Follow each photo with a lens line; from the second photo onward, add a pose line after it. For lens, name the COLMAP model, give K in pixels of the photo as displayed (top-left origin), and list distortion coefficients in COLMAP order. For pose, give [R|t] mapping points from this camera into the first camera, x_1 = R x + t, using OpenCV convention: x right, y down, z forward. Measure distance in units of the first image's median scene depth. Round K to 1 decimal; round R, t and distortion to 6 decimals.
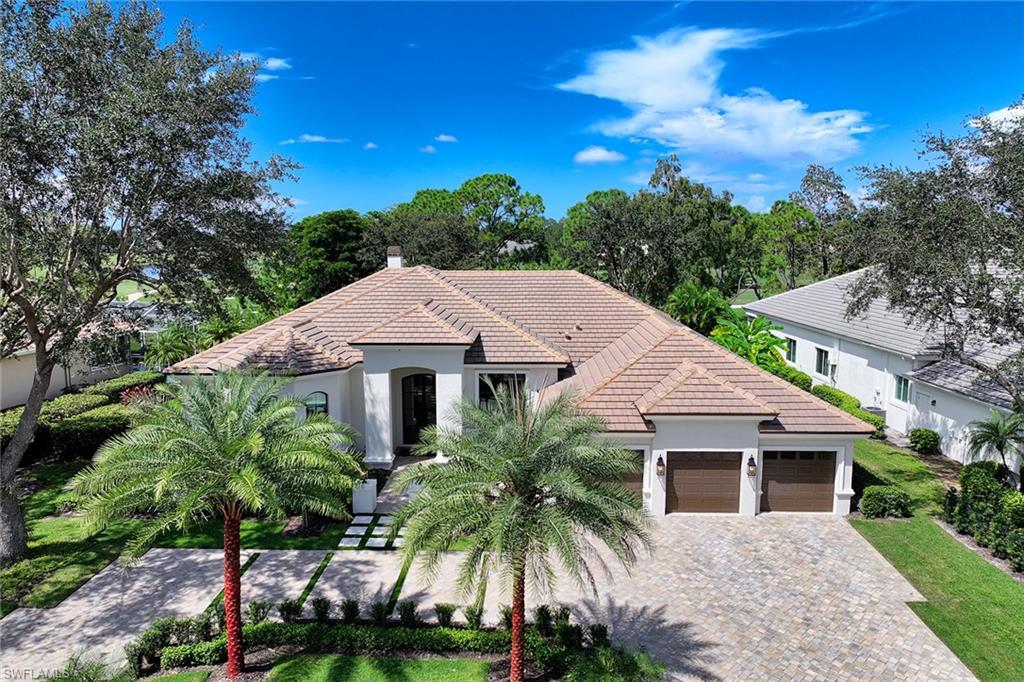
lens RADIAL K [[715.5, 0, 513.7], [0, 715.5, 338.9], [0, 0, 1]] dist [0.007367, 0.005168]
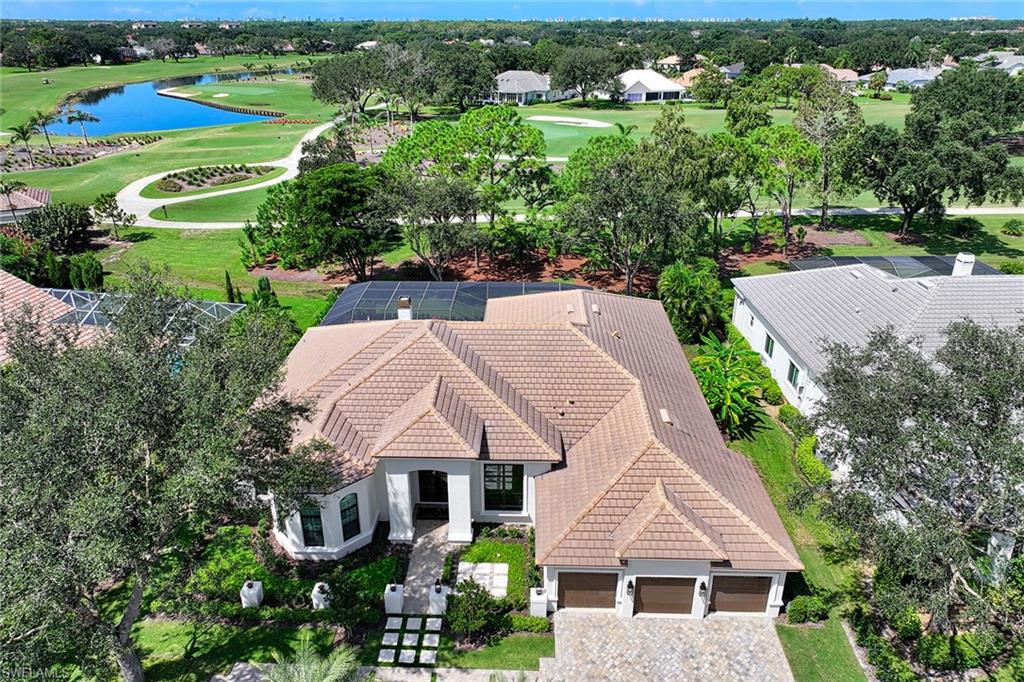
lens RADIAL K [[715.5, 0, 513.7], [0, 715.5, 338.9], [0, 0, 1]] dist [0.007367, 0.005168]
pose [[0.999986, 0.005368, -0.000334, -0.000616], [-0.005065, 0.960789, 0.277234, -0.580306], [0.001809, -0.277229, 0.960802, -0.082467]]
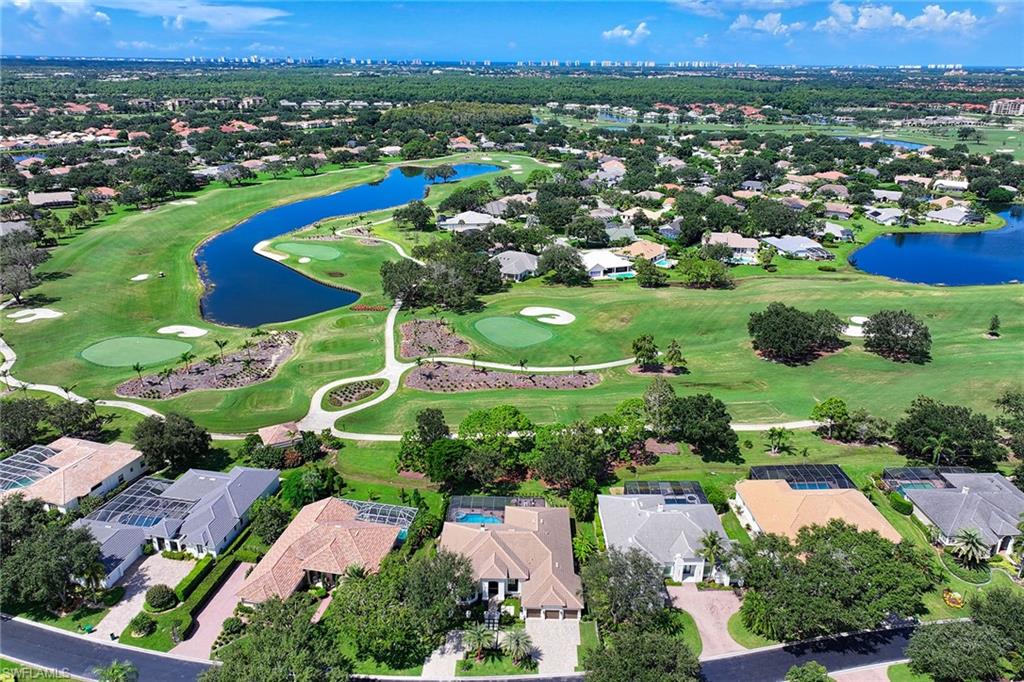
lens RADIAL K [[715.5, 0, 513.7], [0, 715.5, 338.9], [0, 0, 1]] dist [0.007367, 0.005168]
pose [[0.999860, 0.014415, 0.008526, -0.086403], [-0.016055, 0.969909, 0.242938, -2.989966], [-0.004767, -0.243041, 0.970004, -3.540705]]
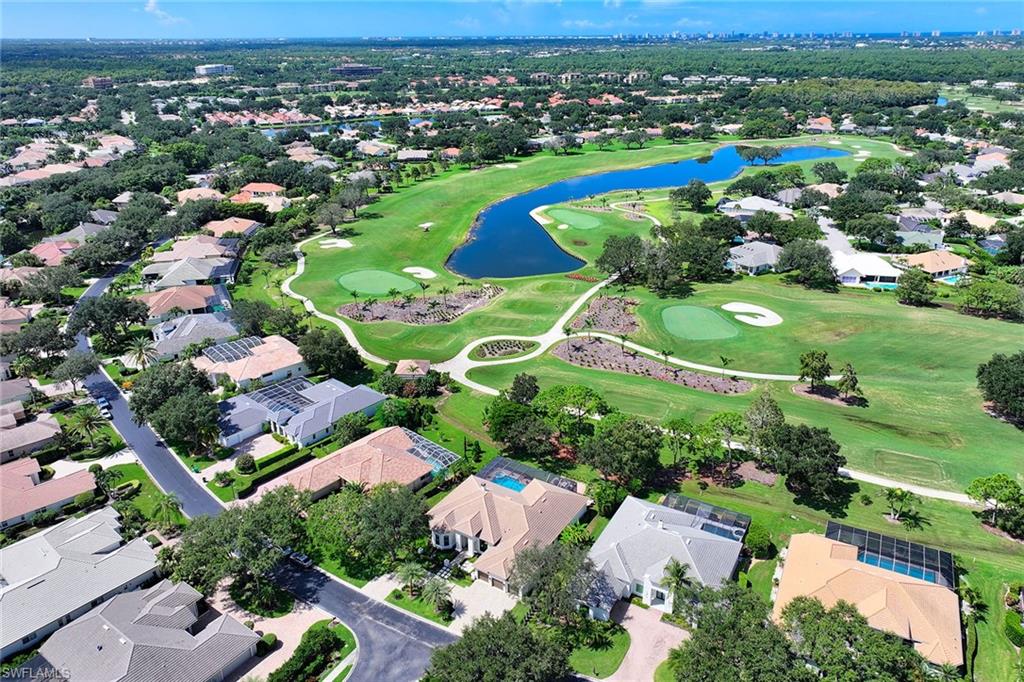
lens RADIAL K [[715.5, 0, 513.7], [0, 715.5, 338.9], [0, 0, 1]] dist [0.007367, 0.005168]
pose [[0.857123, 0.202994, -0.473427, 2.495560], [-0.064114, 0.953971, 0.292964, -3.075306], [0.511106, -0.220753, 0.830686, -2.919440]]
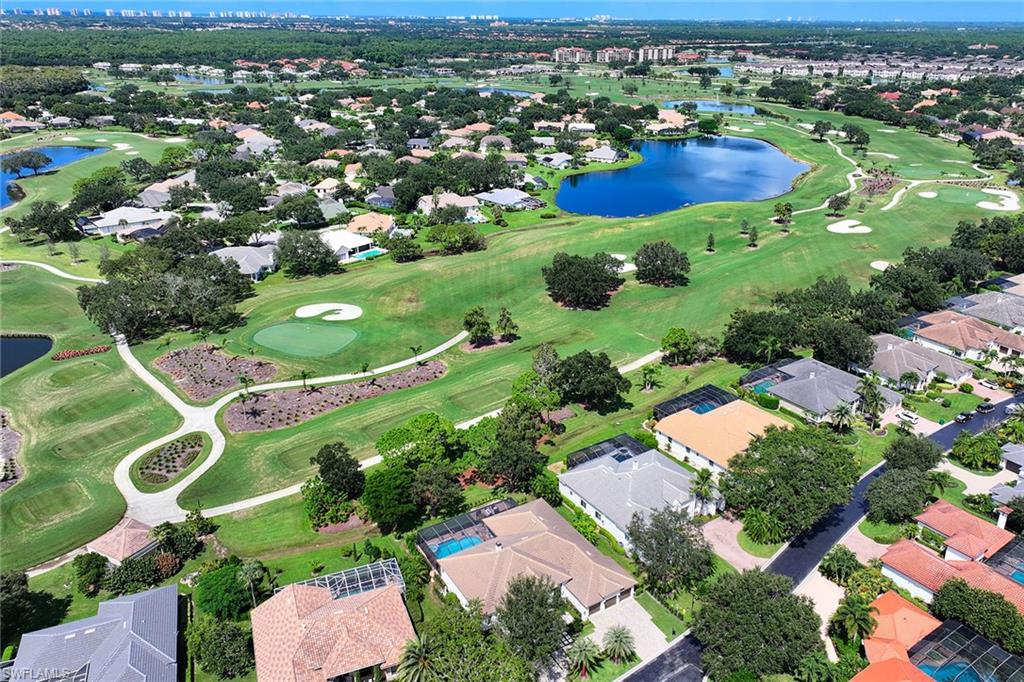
lens RADIAL K [[764.8, 0, 550.1], [0, 764.8, 341.4], [0, 0, 1]] dist [0.007048, 0.005146]
pose [[0.823269, -0.208867, 0.527829, -2.496757], [0.056231, 0.955280, 0.290308, -3.083630], [-0.564860, -0.209321, 0.798197, -2.610270]]
